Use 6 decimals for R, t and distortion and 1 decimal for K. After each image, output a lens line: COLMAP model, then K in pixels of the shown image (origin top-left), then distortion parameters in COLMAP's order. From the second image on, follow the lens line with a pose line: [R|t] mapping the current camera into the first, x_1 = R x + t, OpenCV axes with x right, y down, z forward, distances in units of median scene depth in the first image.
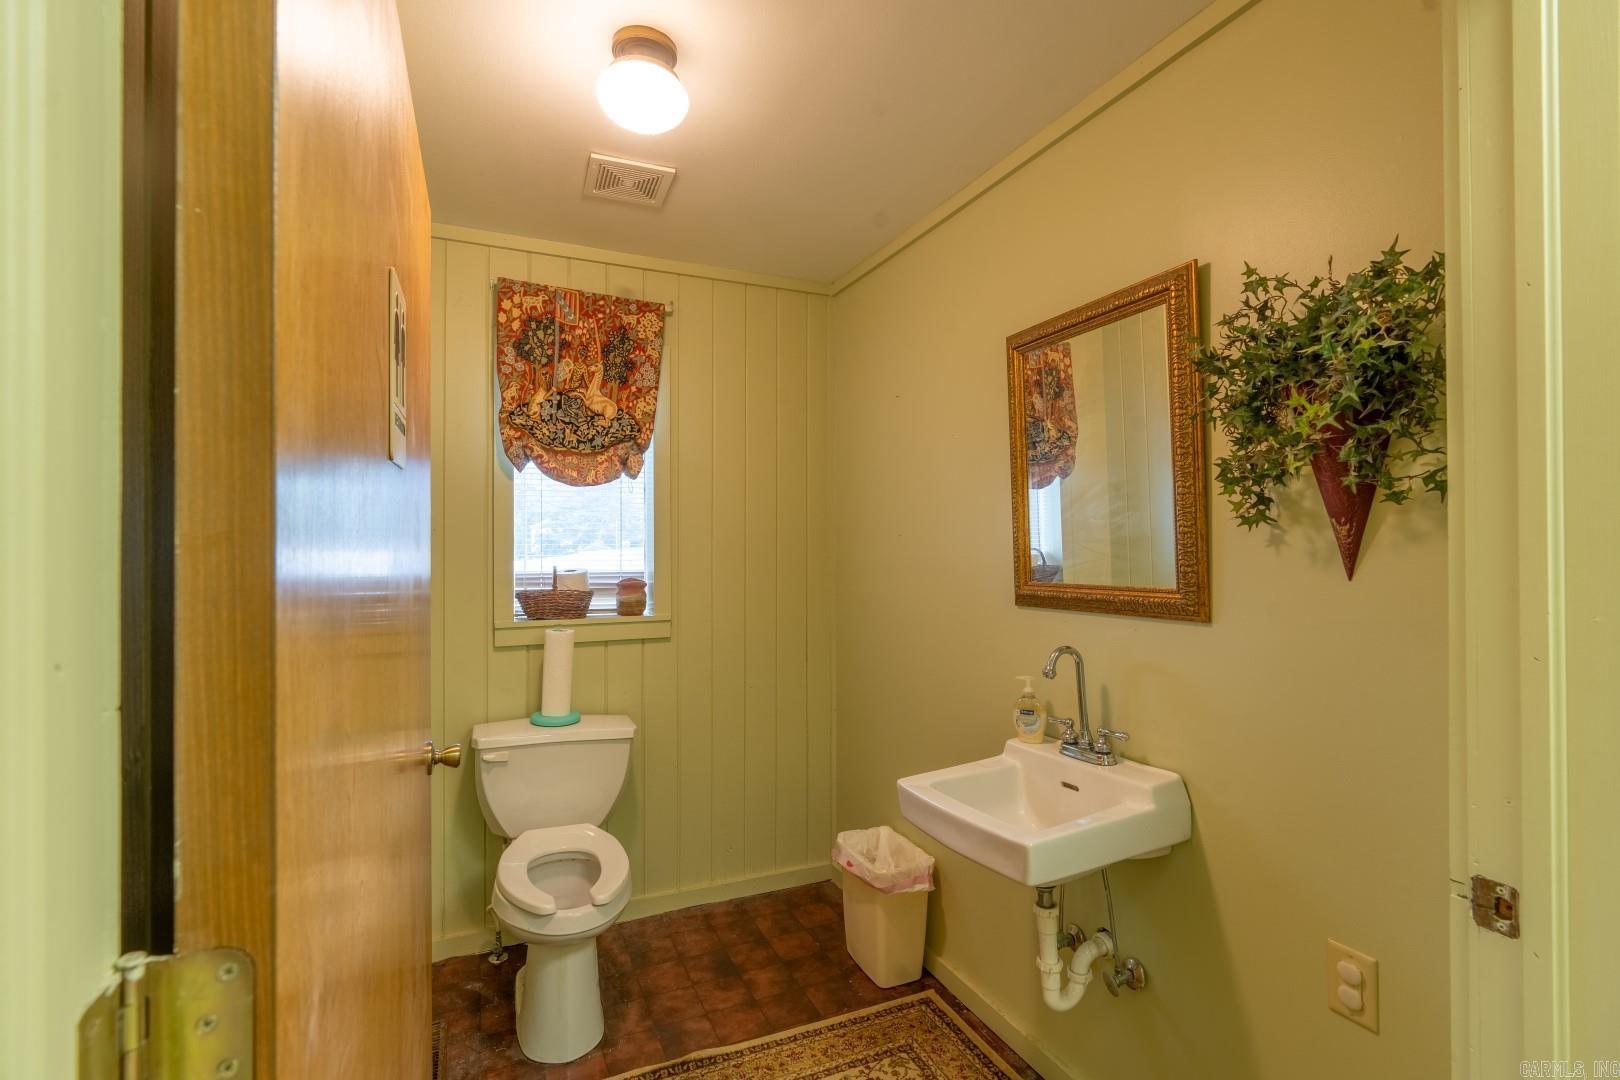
lens RADIAL K [[728.4, 0, 813.4], [0, 728.4, 540.7], [0, 0, 1]] dist [-0.009566, 0.004304]
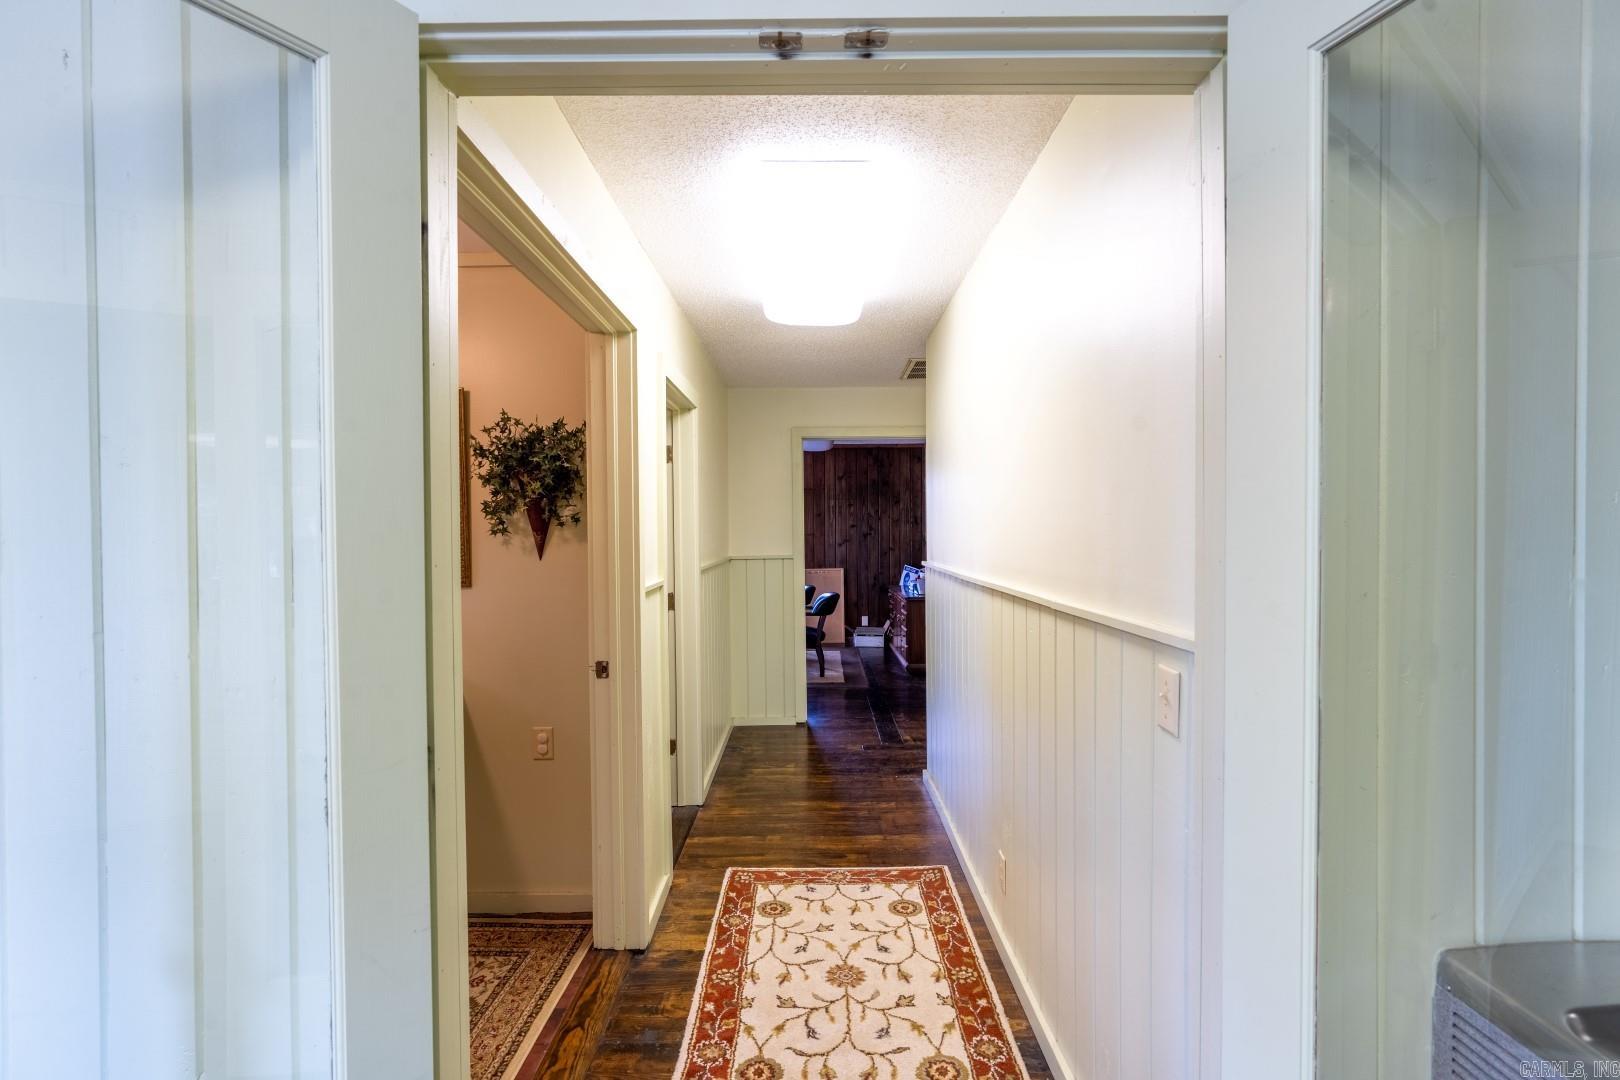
lens RADIAL K [[728.4, 0, 811.6], [0, 728.4, 541.2], [0, 0, 1]] dist [-0.009566, 0.004304]
pose [[0.414513, -0.011421, 0.909972, -0.935362], [0.000663, 0.999925, 0.012248, -0.030525], [-0.910043, -0.004474, 0.414489, -0.667559]]
